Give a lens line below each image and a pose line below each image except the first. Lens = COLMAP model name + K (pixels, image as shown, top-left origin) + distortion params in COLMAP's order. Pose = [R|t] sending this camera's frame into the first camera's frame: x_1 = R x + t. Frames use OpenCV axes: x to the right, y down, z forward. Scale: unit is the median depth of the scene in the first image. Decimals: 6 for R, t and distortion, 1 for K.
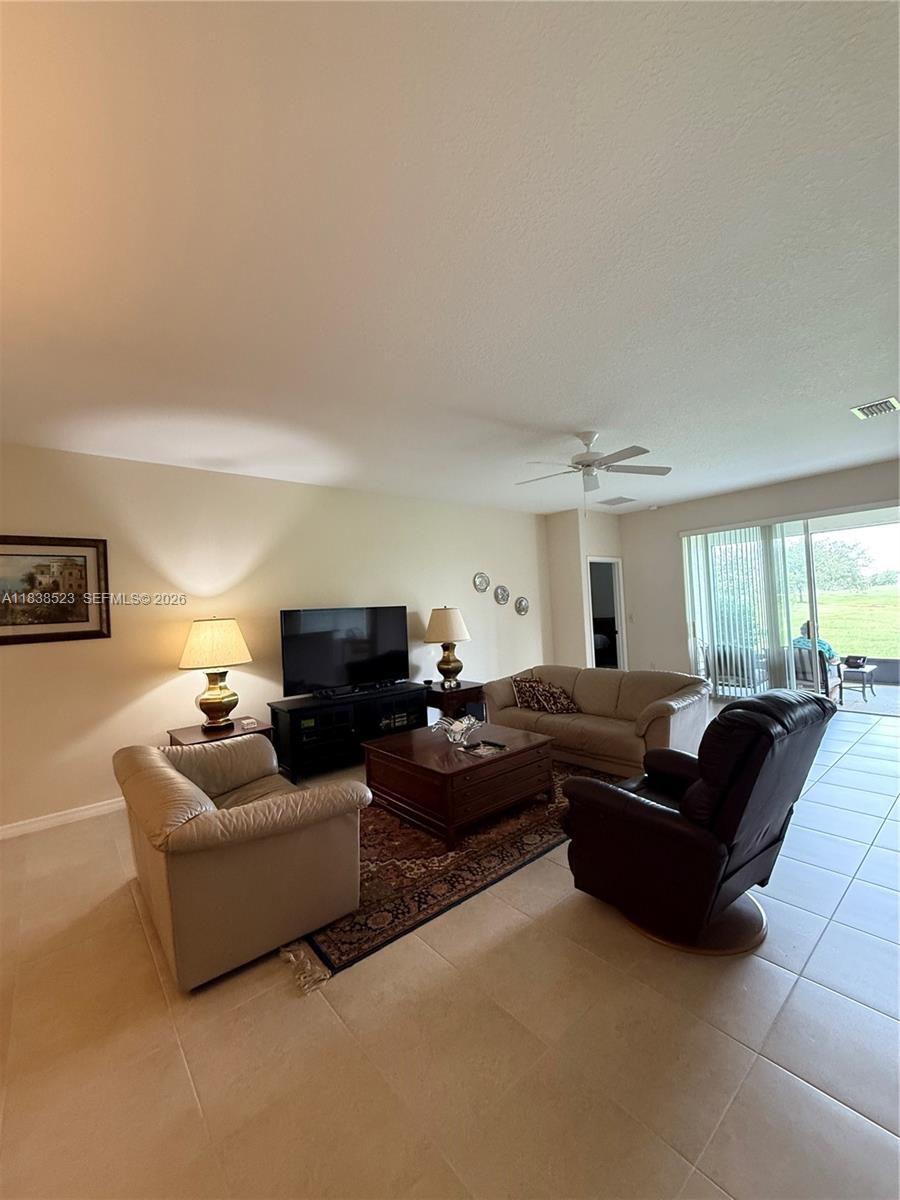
lens RADIAL K [[480.4, 0, 451.0], [0, 480.4, 600.5], [0, 0, 1]] dist [-0.001470, 0.000810]
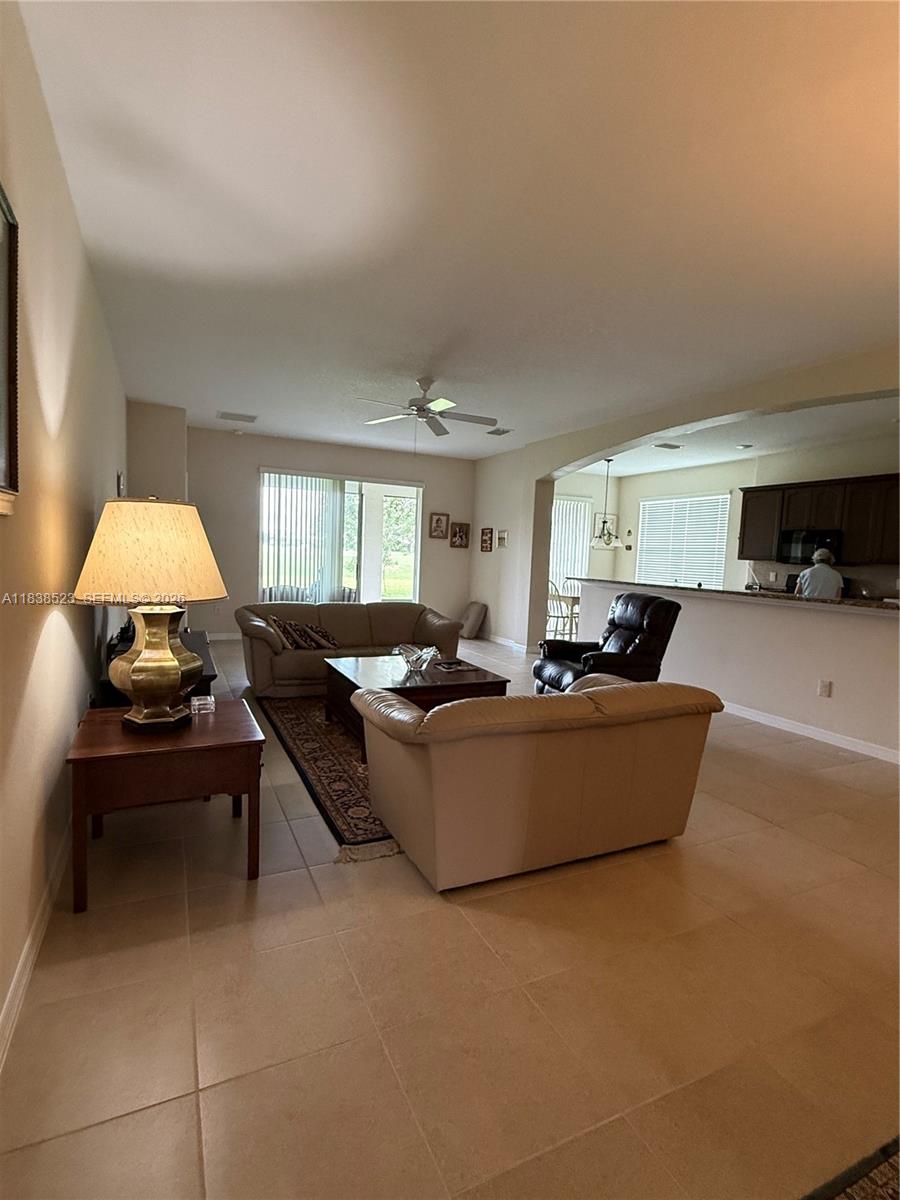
lens RADIAL K [[594.6, 0, 449.9], [0, 594.6, 604.5], [0, 0, 1]] dist [0.003772, -0.002657]
pose [[0.235864, -0.021454, 0.971549, -0.720908], [-0.070891, 0.996713, 0.039220, 0.070111], [-0.969197, -0.078124, 0.233568, 0.418898]]
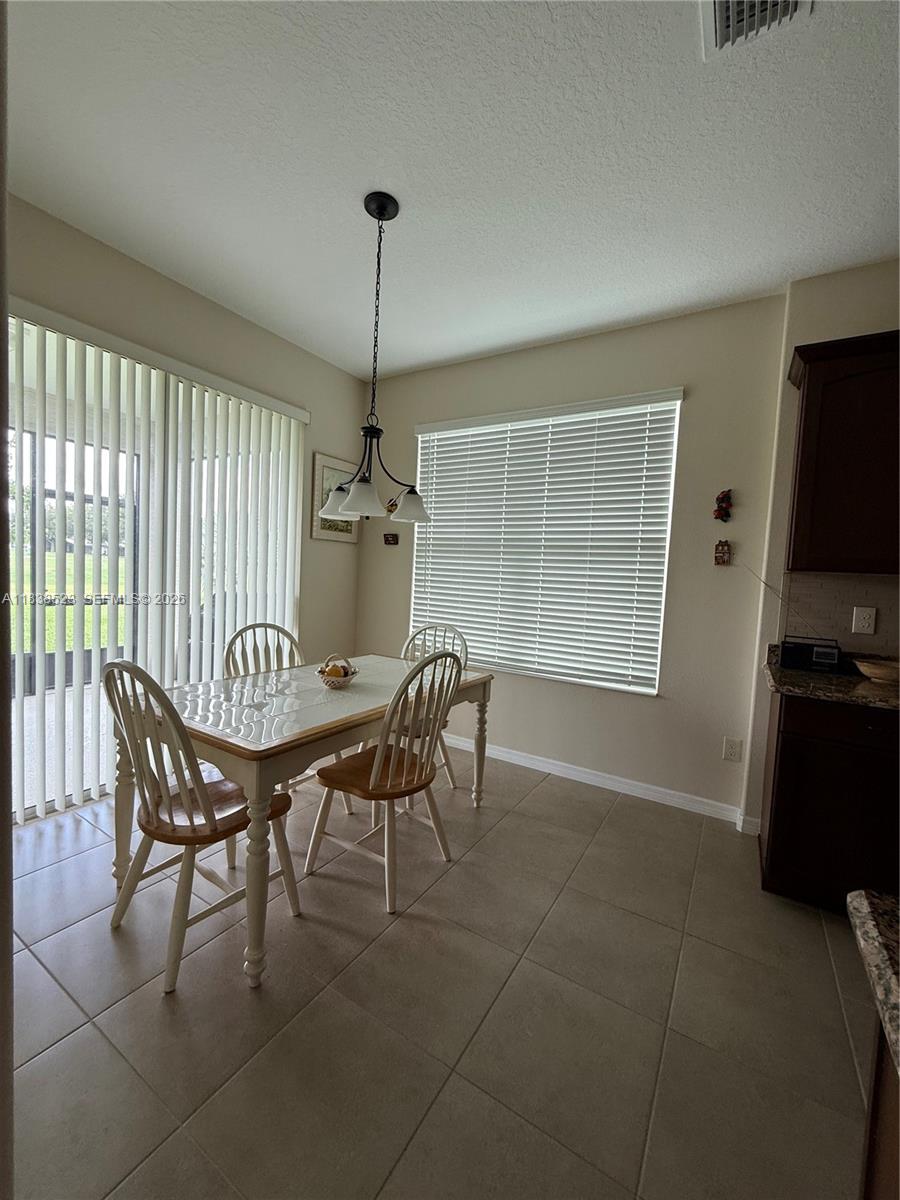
lens RADIAL K [[480.4, 0, 448.9], [0, 480.4, 603.9], [0, 0, 1]] dist [-0.001470, 0.000810]
pose [[-0.326540, -0.022816, 0.944908, 0.595437], [-0.051369, 0.998659, 0.006362, 0.005795], [-0.943787, -0.046461, -0.327274, 0.465238]]
